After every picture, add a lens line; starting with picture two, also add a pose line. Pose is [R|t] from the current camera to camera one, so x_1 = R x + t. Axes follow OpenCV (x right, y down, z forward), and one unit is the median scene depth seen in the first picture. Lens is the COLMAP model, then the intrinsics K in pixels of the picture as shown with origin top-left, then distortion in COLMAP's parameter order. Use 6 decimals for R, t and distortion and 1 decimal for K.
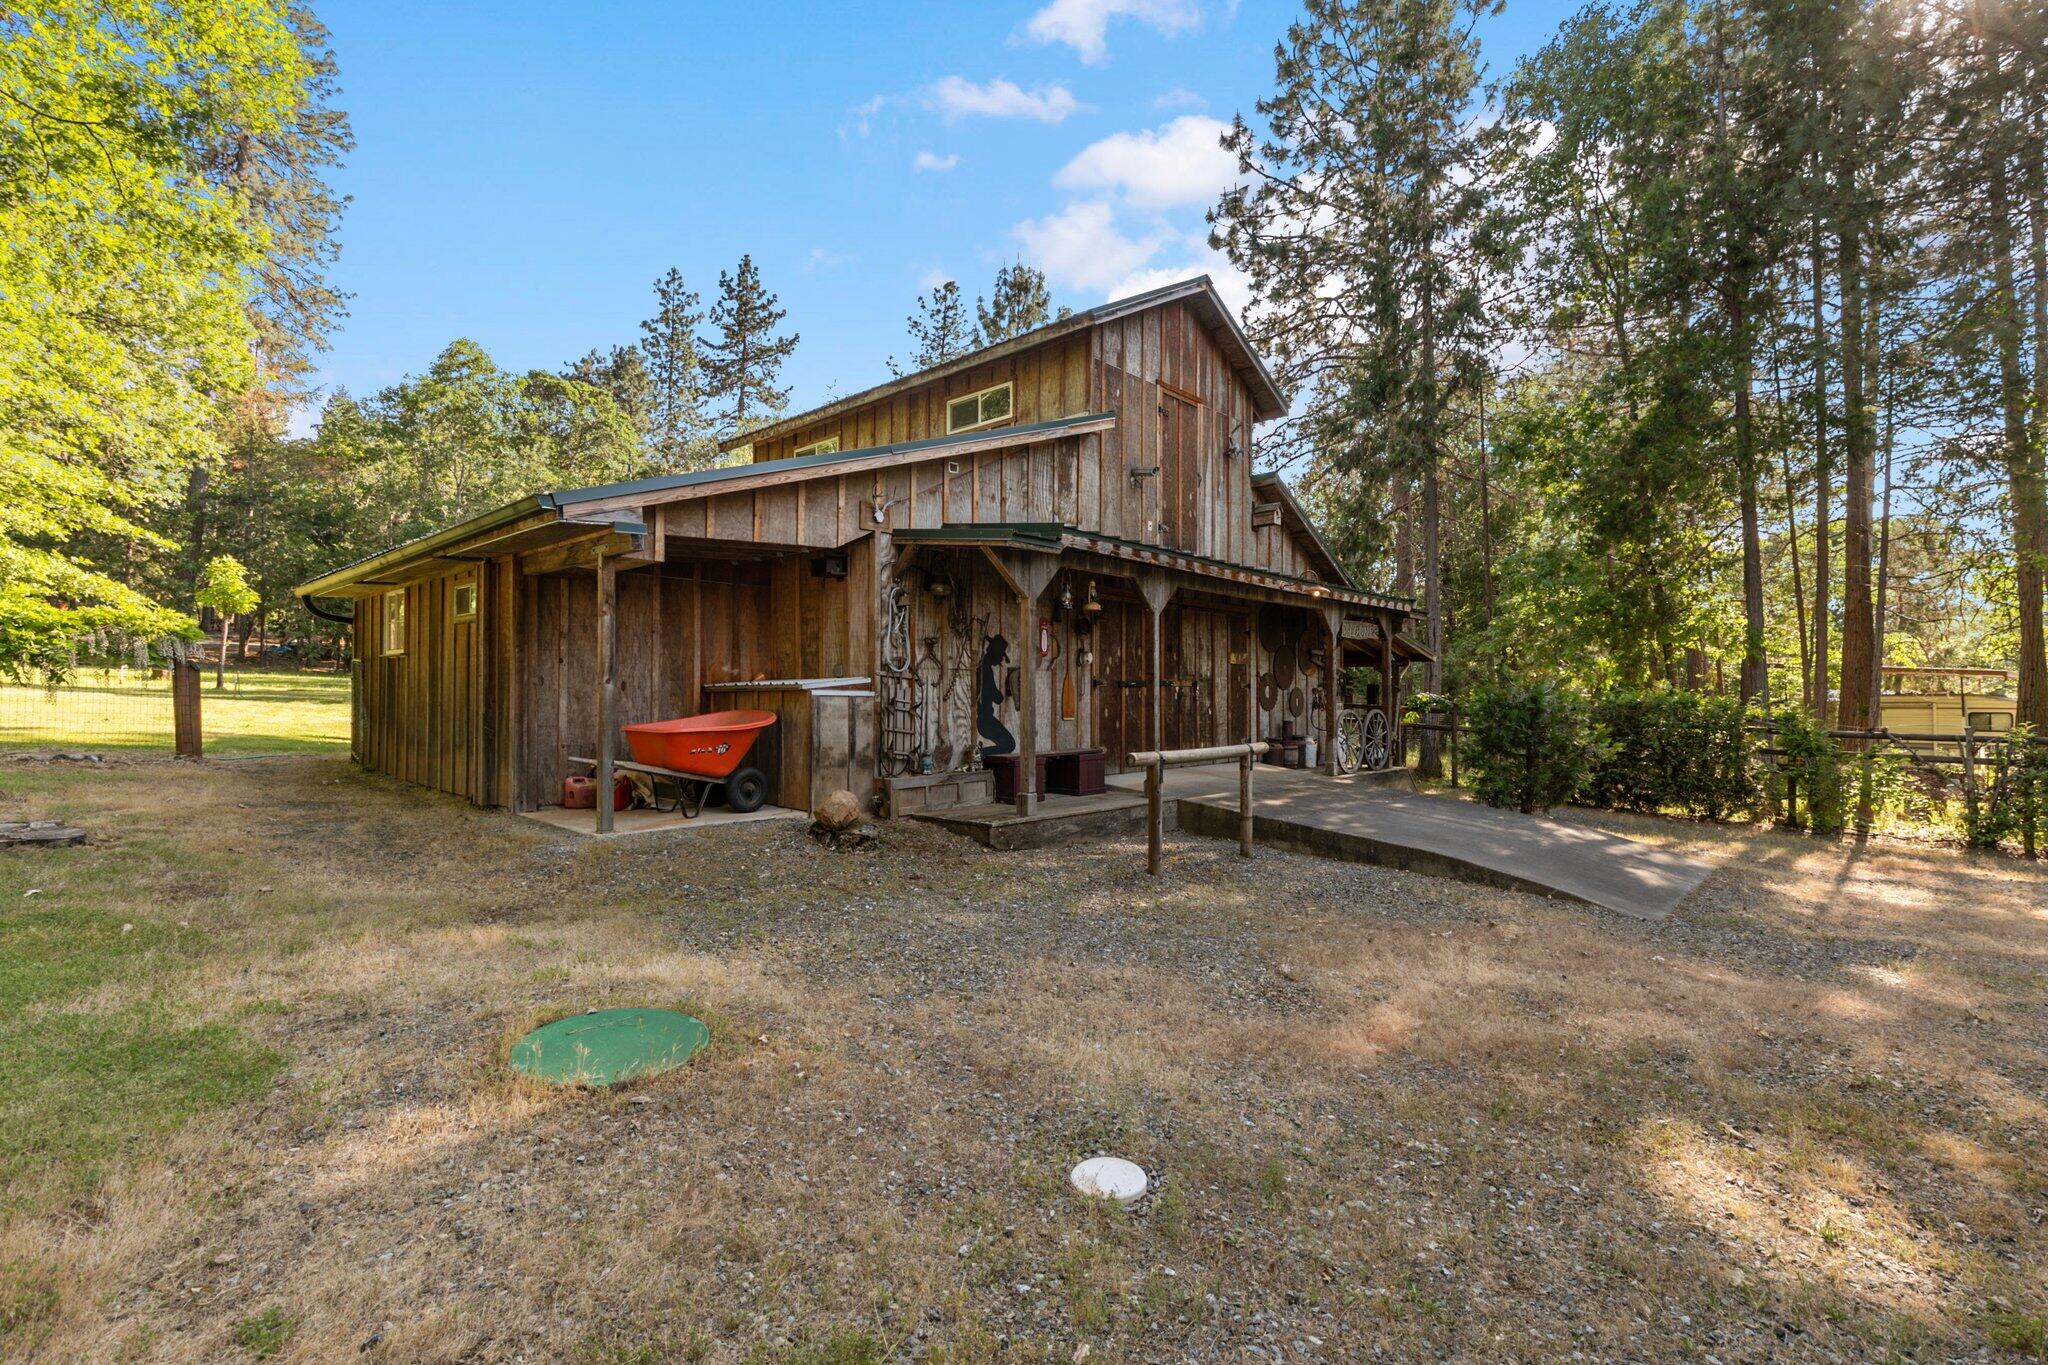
lens RADIAL K [[910.4, 0, 1034.2], [0, 910.4, 681.7], [0, 0, 1]] dist [0.002484, 0.000118]
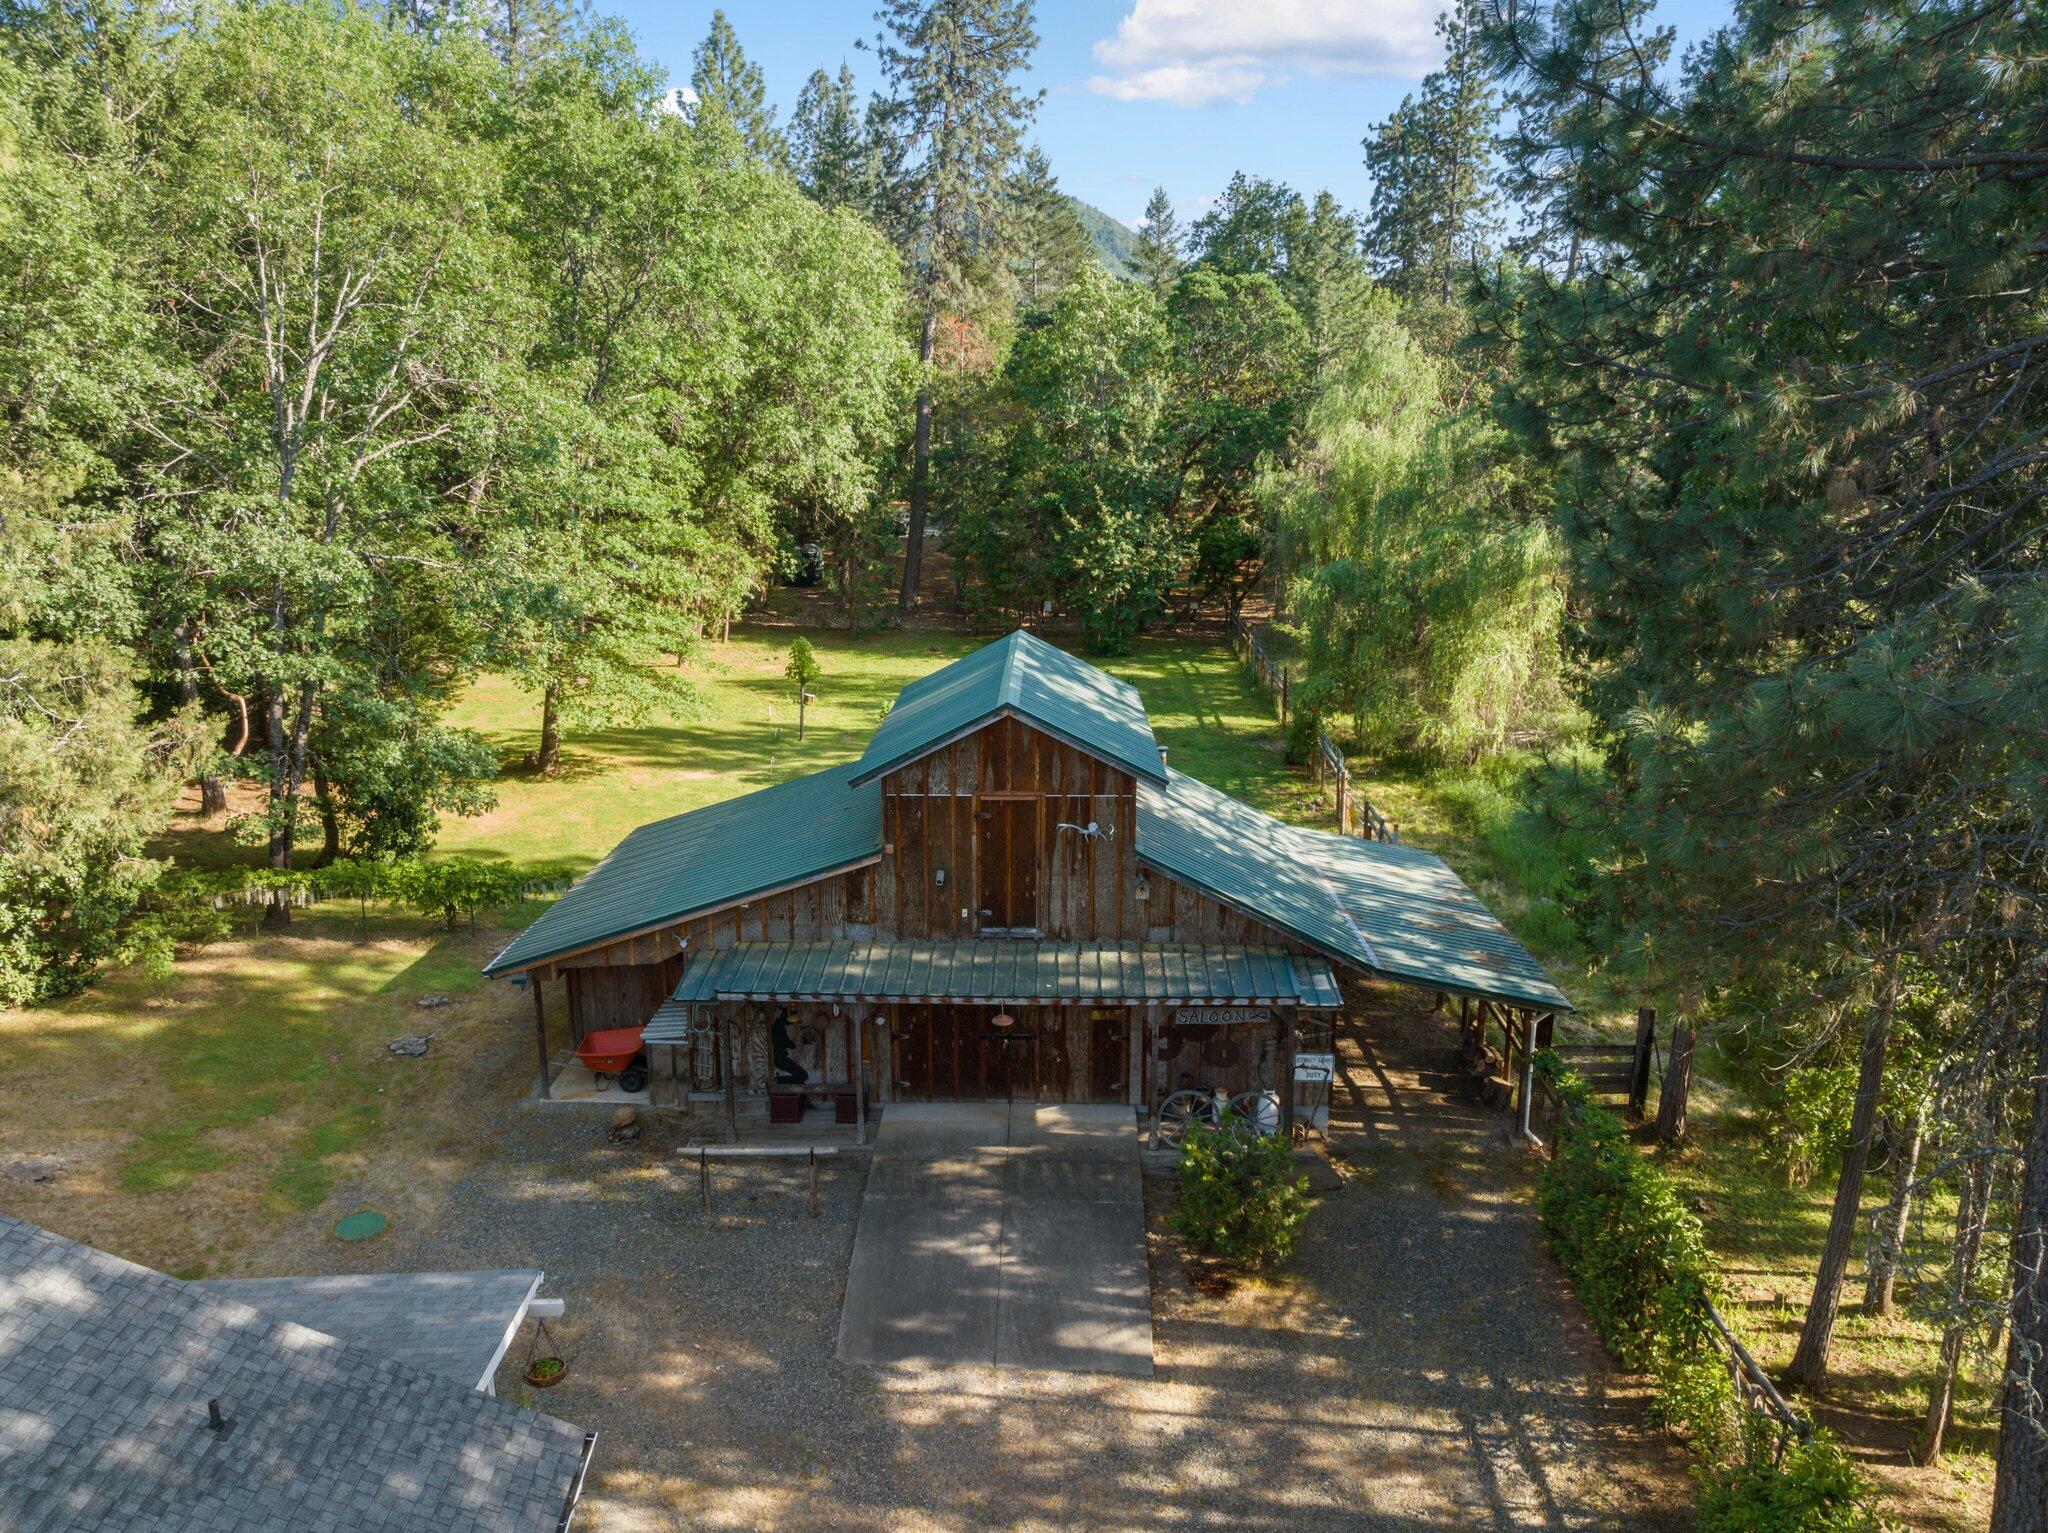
lens RADIAL K [[1393.4, 0, 1002.7], [0, 1393.4, 766.0], [0, 0, 1]] dist [0.004526, -0.168445]
pose [[0.659276, 0.156216, -0.735494, 1.646072], [0.016307, 0.974979, 0.221699, -0.852499], [0.751724, -0.158155, 0.640233, -0.112049]]
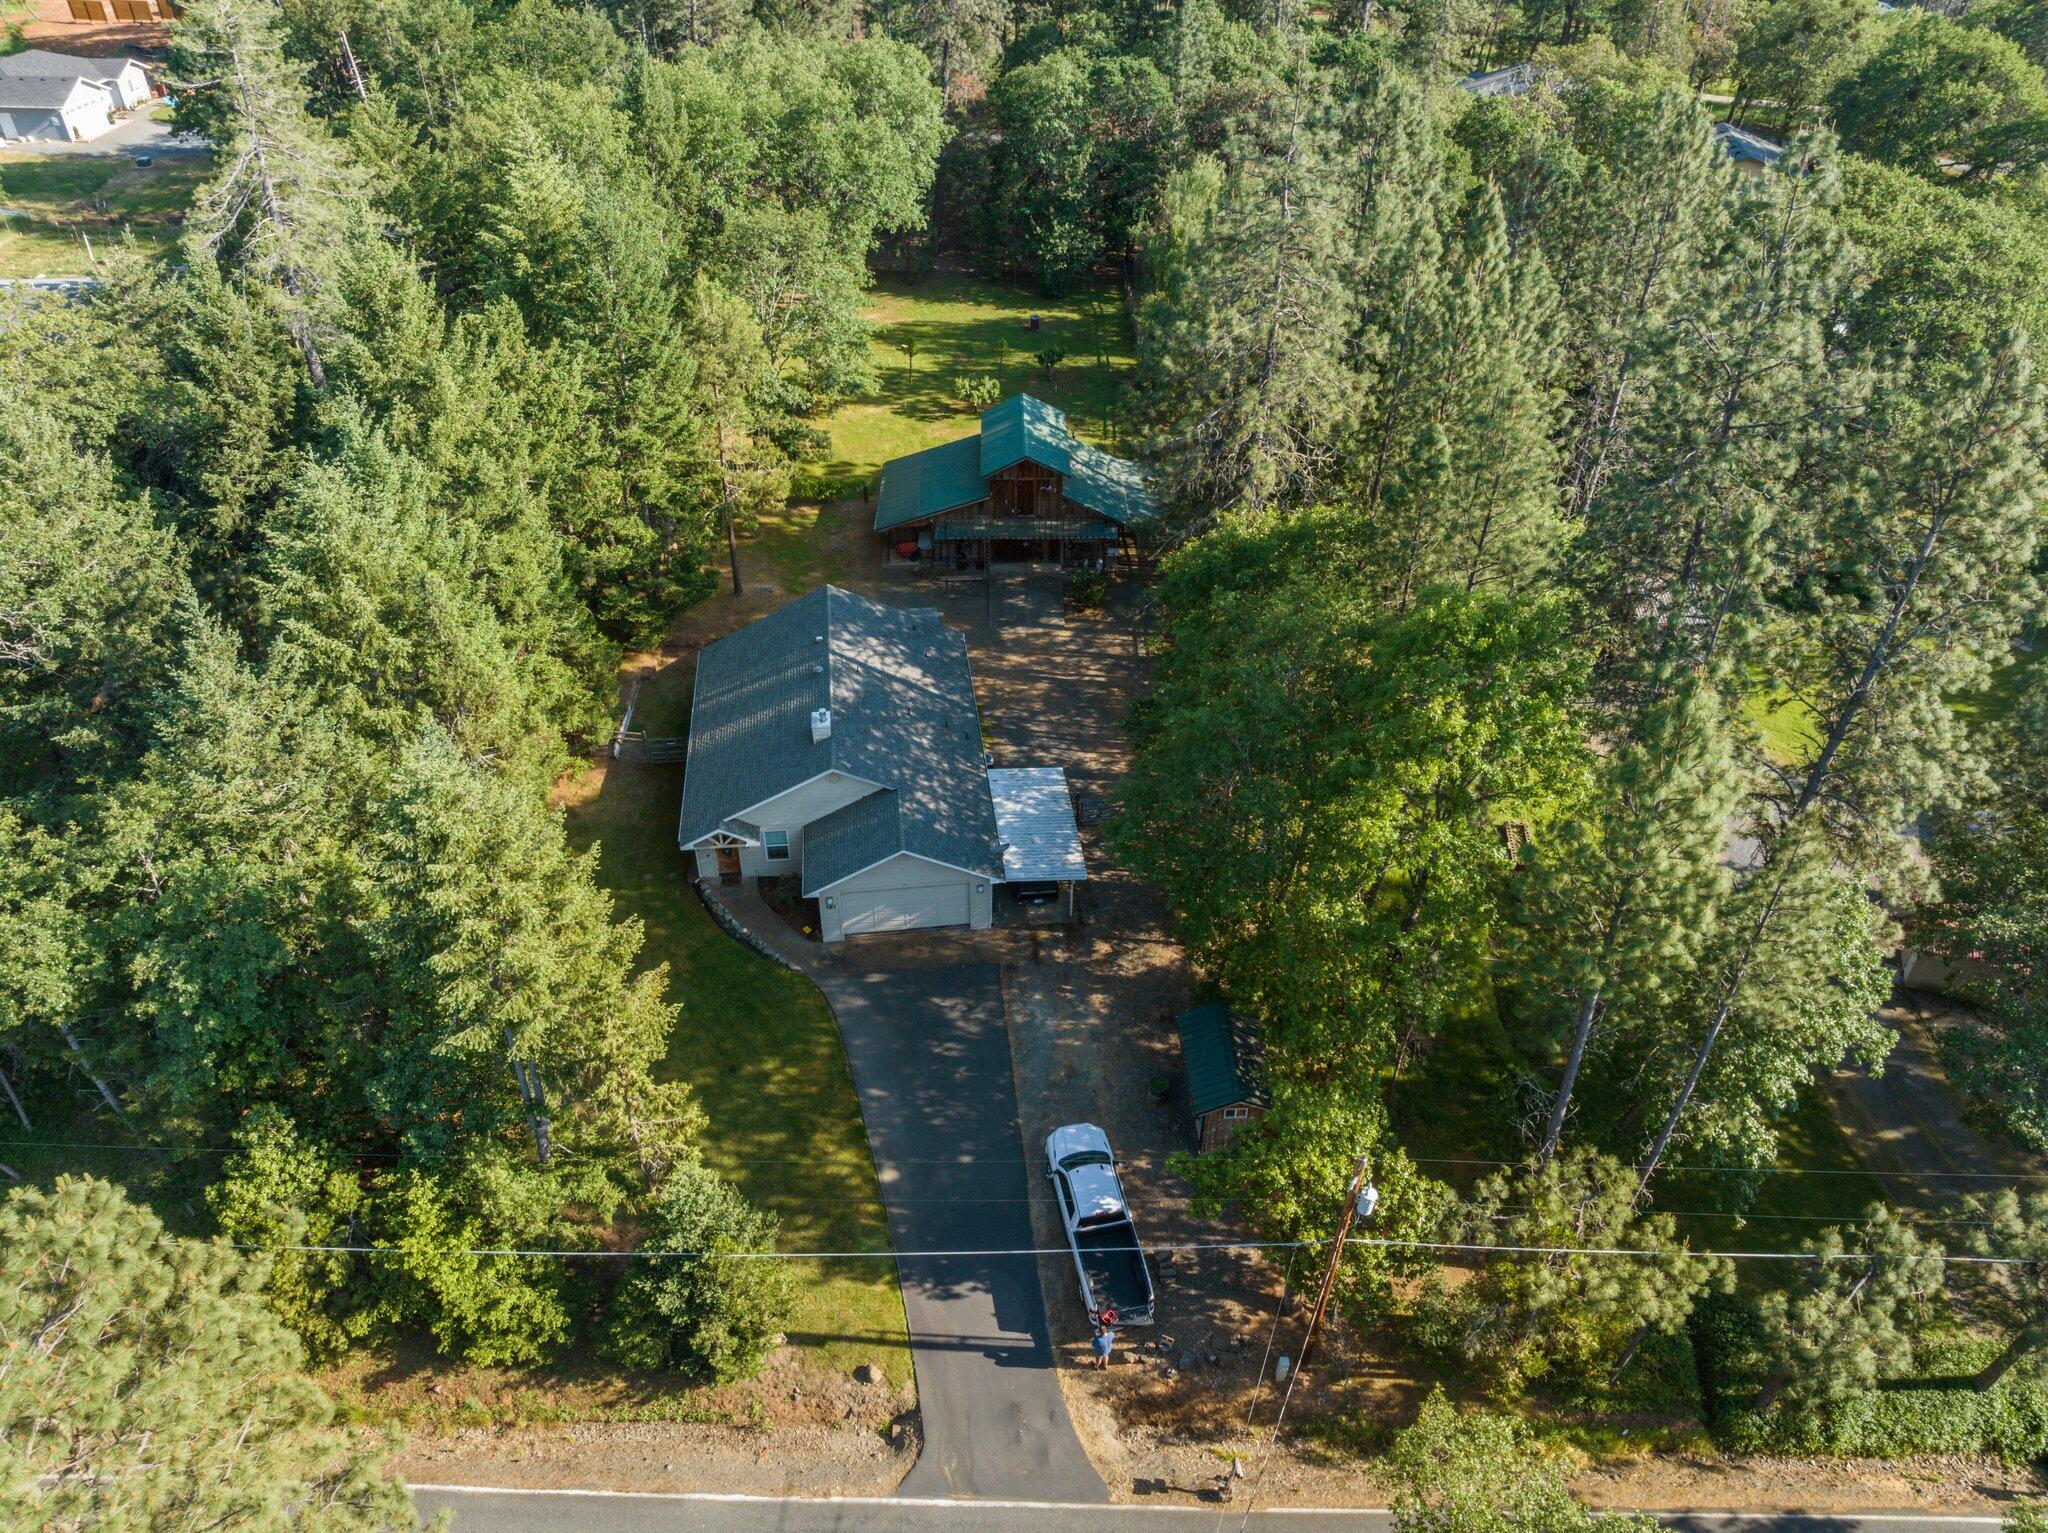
lens RADIAL K [[1544.4, 0, 1024.0], [0, 1544.4, 766.5], [0, 0, 1]] dist [-0.000442, -0.000038]
pose [[0.702933, 0.420321, -0.573773, 5.101040], [-0.005857, 0.810097, 0.586266, -3.625128], [0.711232, -0.408745, 0.571906, -3.719214]]
